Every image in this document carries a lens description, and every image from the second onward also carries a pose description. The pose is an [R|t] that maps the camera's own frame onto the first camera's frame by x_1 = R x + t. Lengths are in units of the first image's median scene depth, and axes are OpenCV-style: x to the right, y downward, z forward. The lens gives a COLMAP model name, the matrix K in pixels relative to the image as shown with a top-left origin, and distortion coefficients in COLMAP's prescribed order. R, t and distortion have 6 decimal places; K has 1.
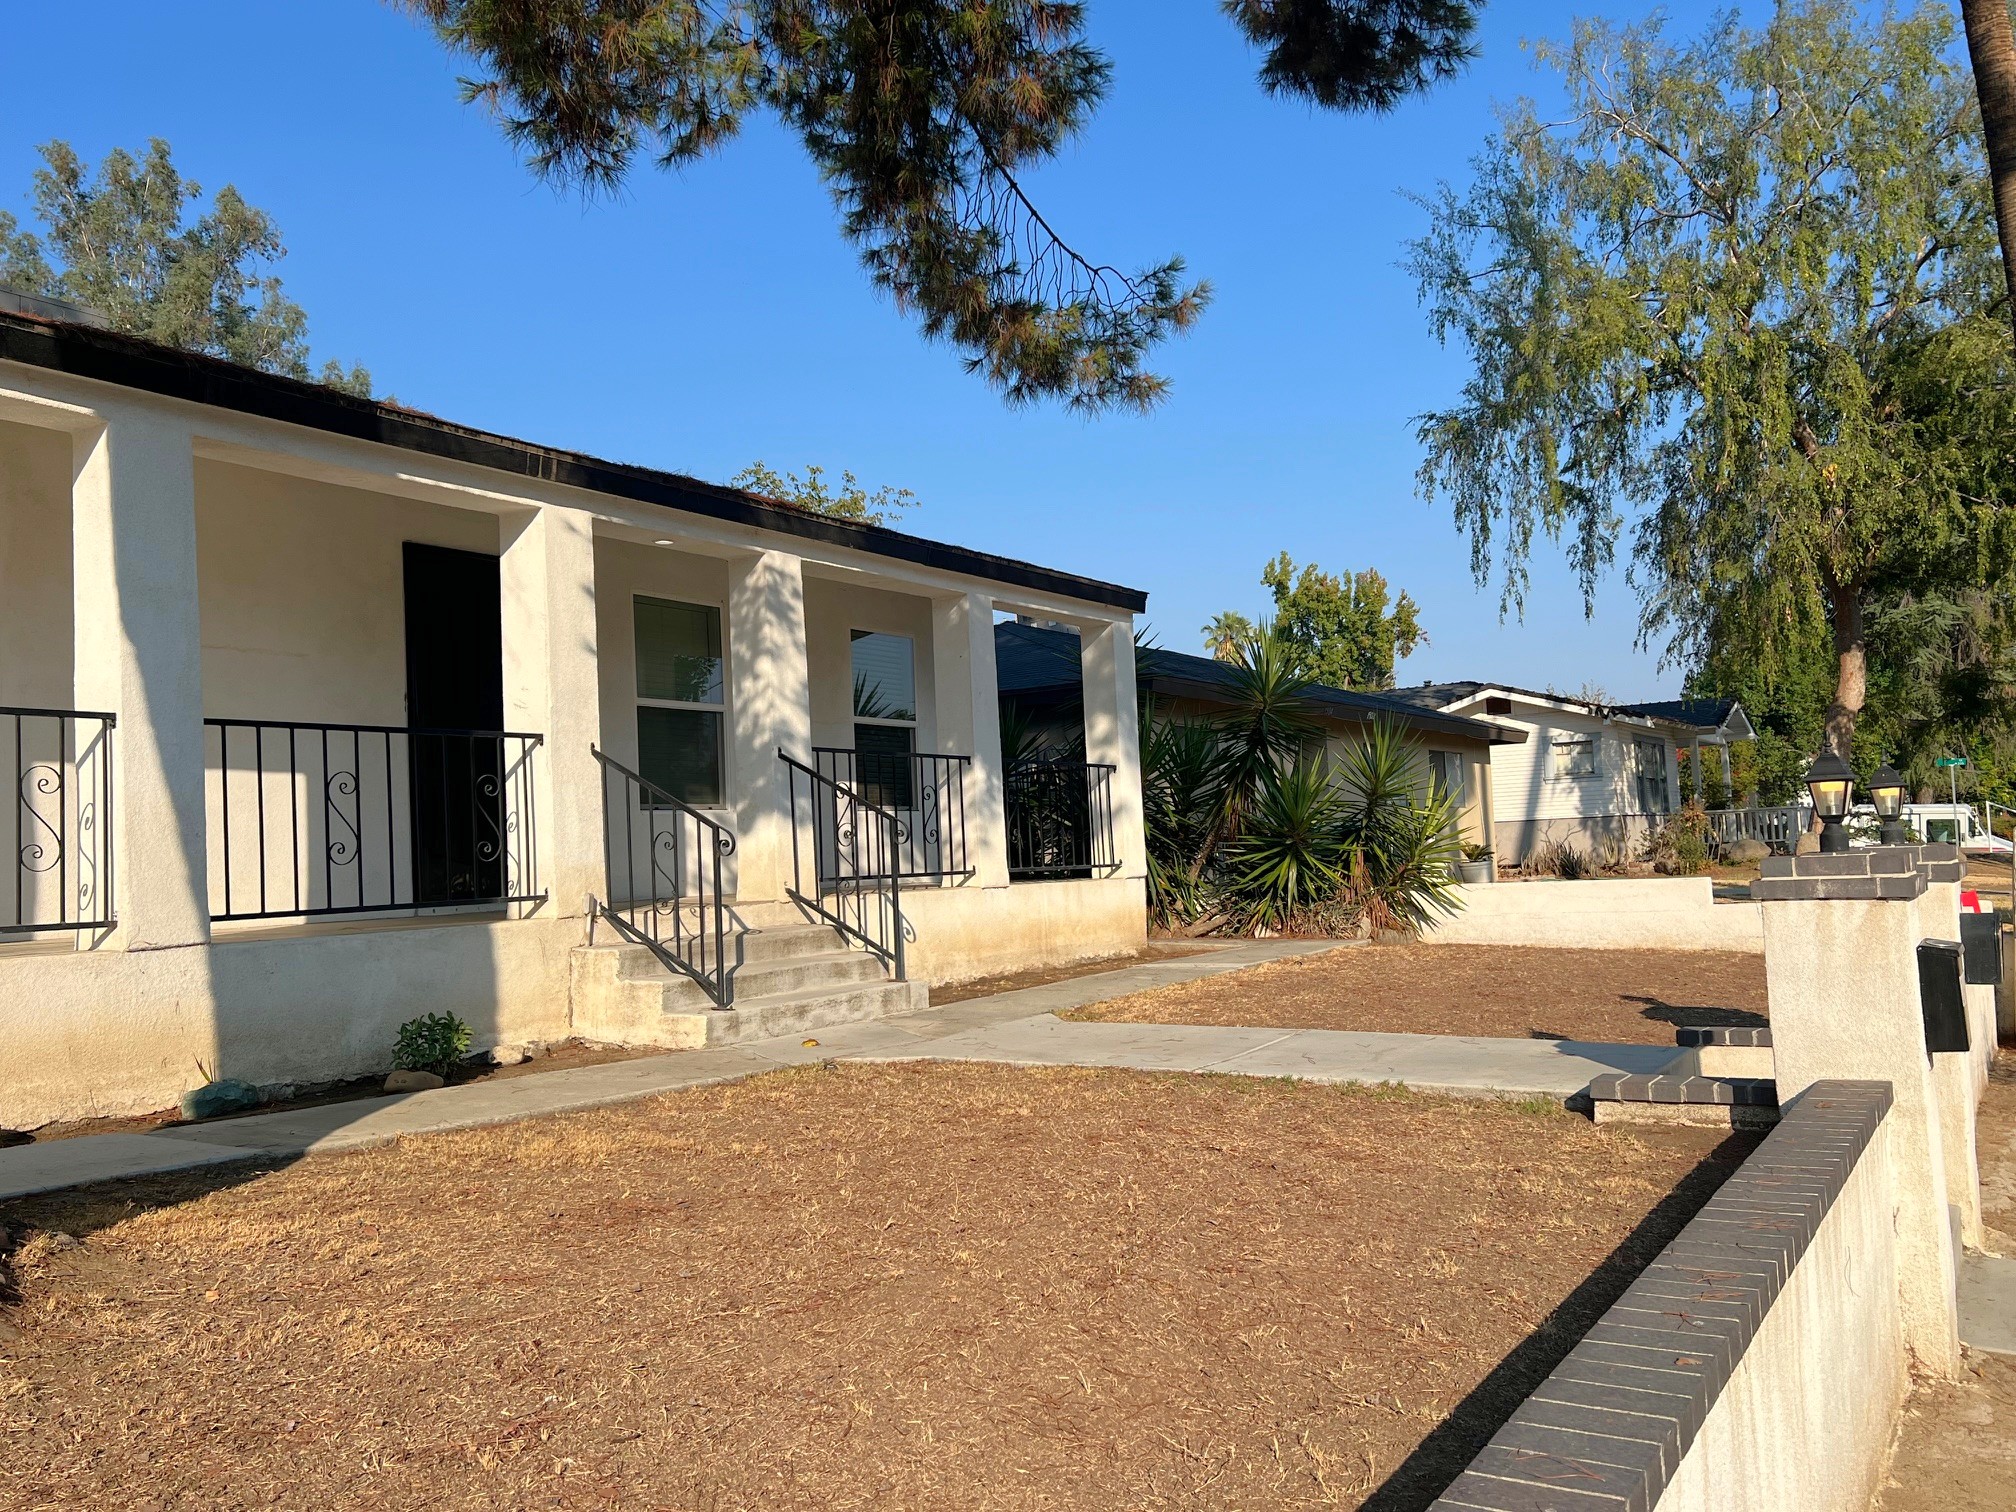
lens RADIAL K [[1654.6, 0, 1008.0], [0, 1654.6, 756.0], [0, 0, 1]] dist [0.060025, -0.066496]
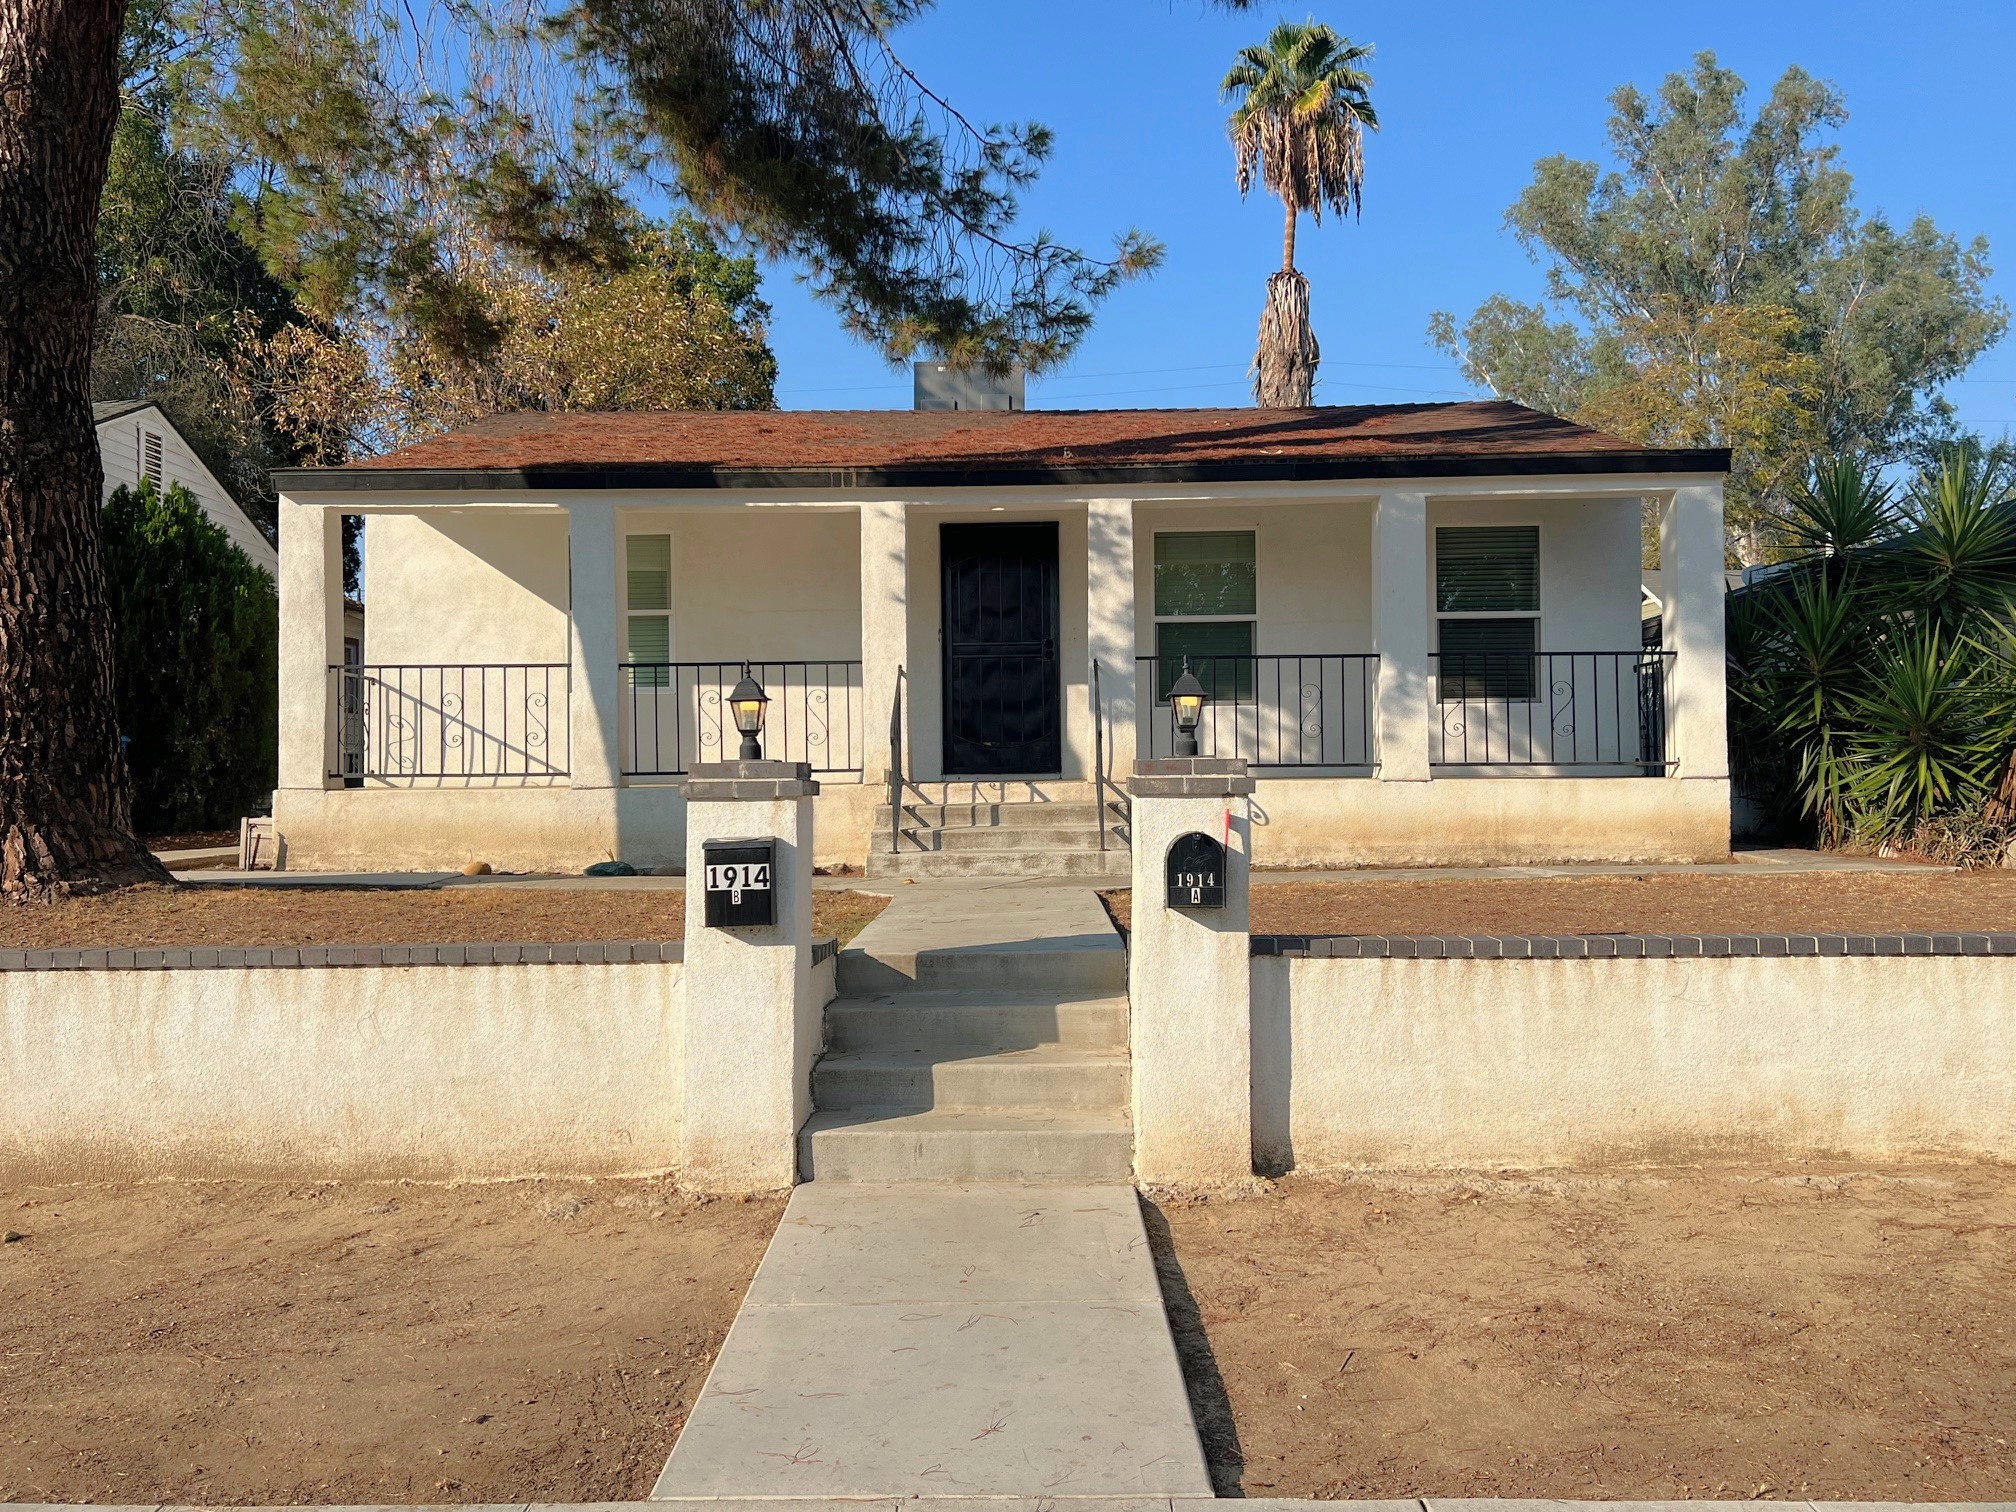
lens RADIAL K [[1654.6, 0, 1008.0], [0, 1654.6, 756.0], [0, 0, 1]] dist [0.060025, -0.066496]
pose [[0.503510, 0.026871, -0.863571, 0.896772], [0.040175, 0.997707, 0.054470, -0.002752], [0.863055, -0.062120, 0.501276, 0.312175]]
